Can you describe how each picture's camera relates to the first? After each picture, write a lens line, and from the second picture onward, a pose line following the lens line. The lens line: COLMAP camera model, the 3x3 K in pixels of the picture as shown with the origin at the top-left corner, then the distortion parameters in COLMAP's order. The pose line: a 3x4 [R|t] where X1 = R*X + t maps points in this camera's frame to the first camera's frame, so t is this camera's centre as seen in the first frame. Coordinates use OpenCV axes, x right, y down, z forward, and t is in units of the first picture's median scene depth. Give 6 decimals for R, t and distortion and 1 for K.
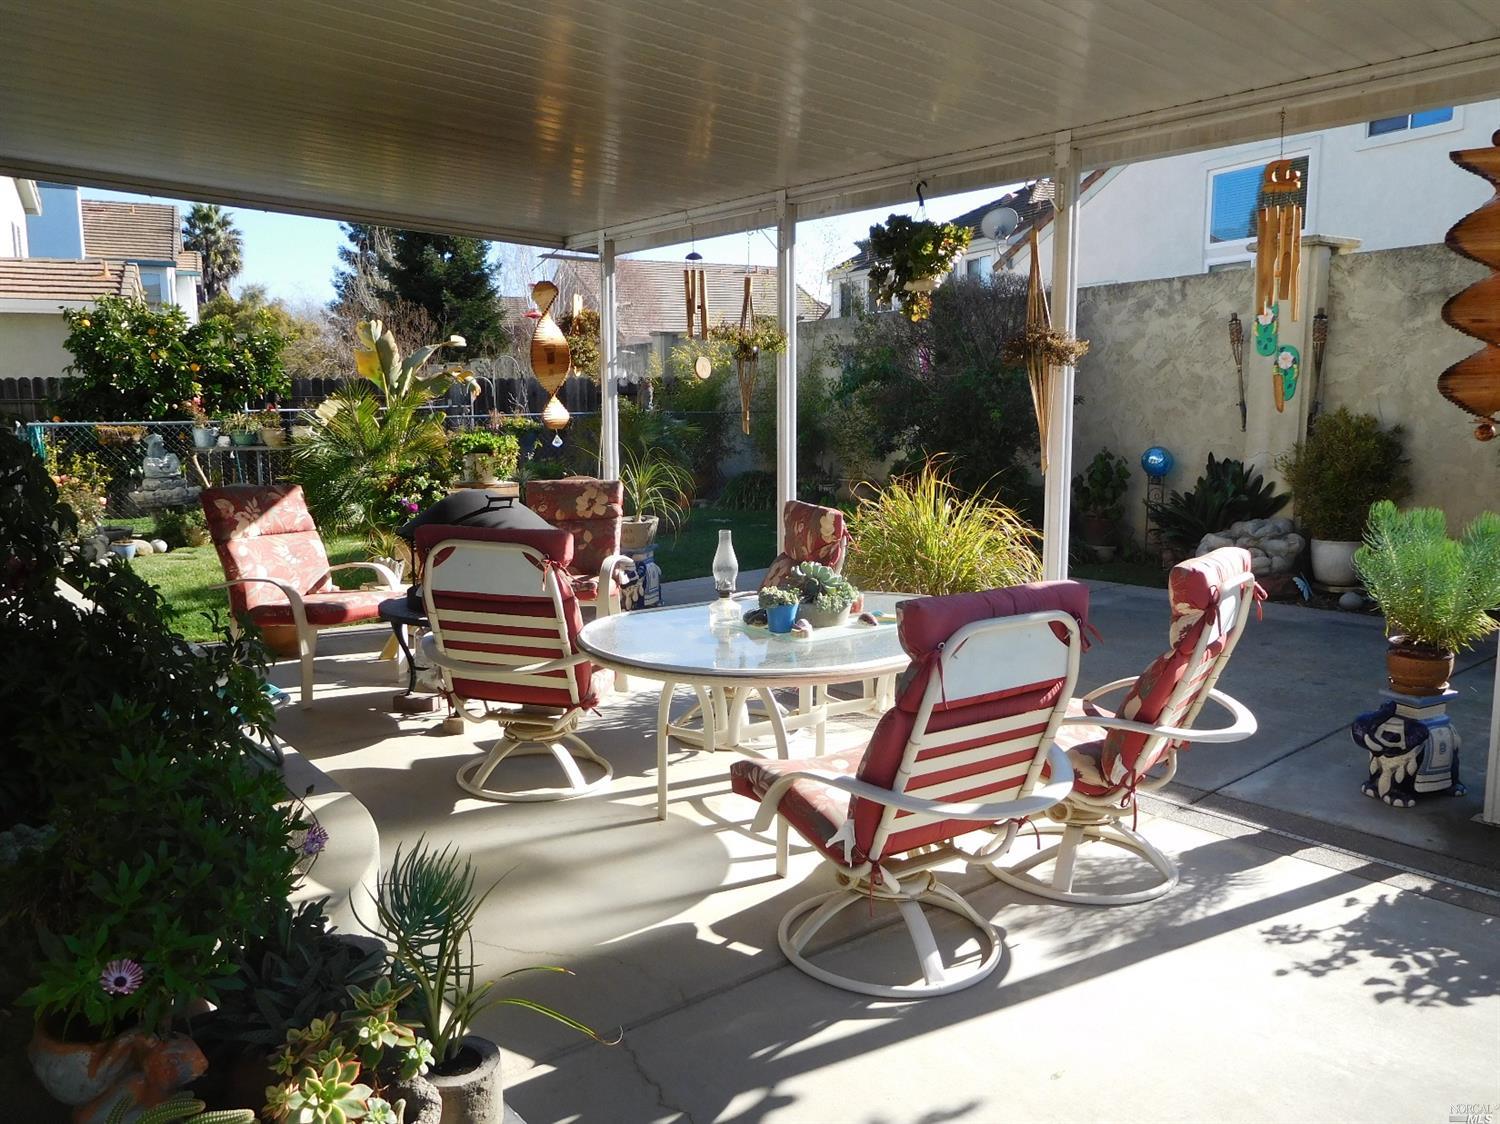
lens RADIAL K [[1121.6, 0, 744.0], [0, 1121.6, 565.1], [0, 0, 1]] dist [-0.005948, -0.000312]
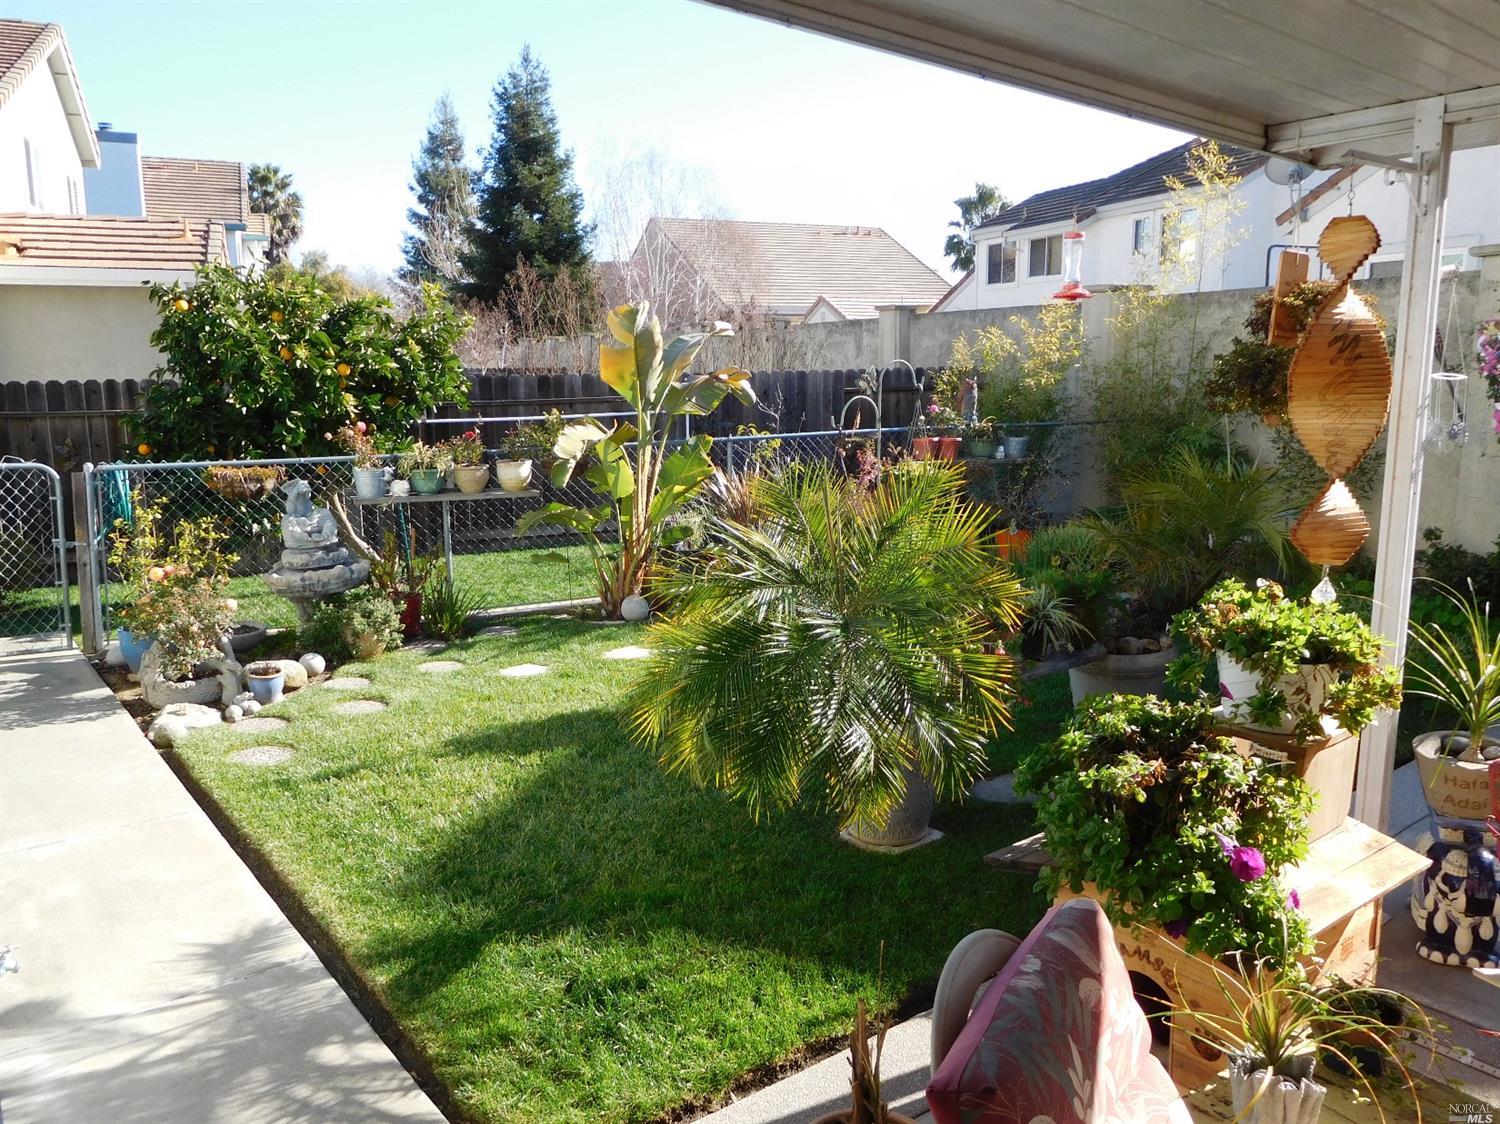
lens RADIAL K [[1121.6, 0, 744.0], [0, 1121.6, 565.1], [0, 0, 1]] dist [-0.005948, -0.000312]
pose [[0.999334, 0.003388, -0.036344, -0.214627], [-0.002288, 0.999539, 0.030271, -0.076347], [0.036430, -0.030168, 0.998881, 0.318060]]
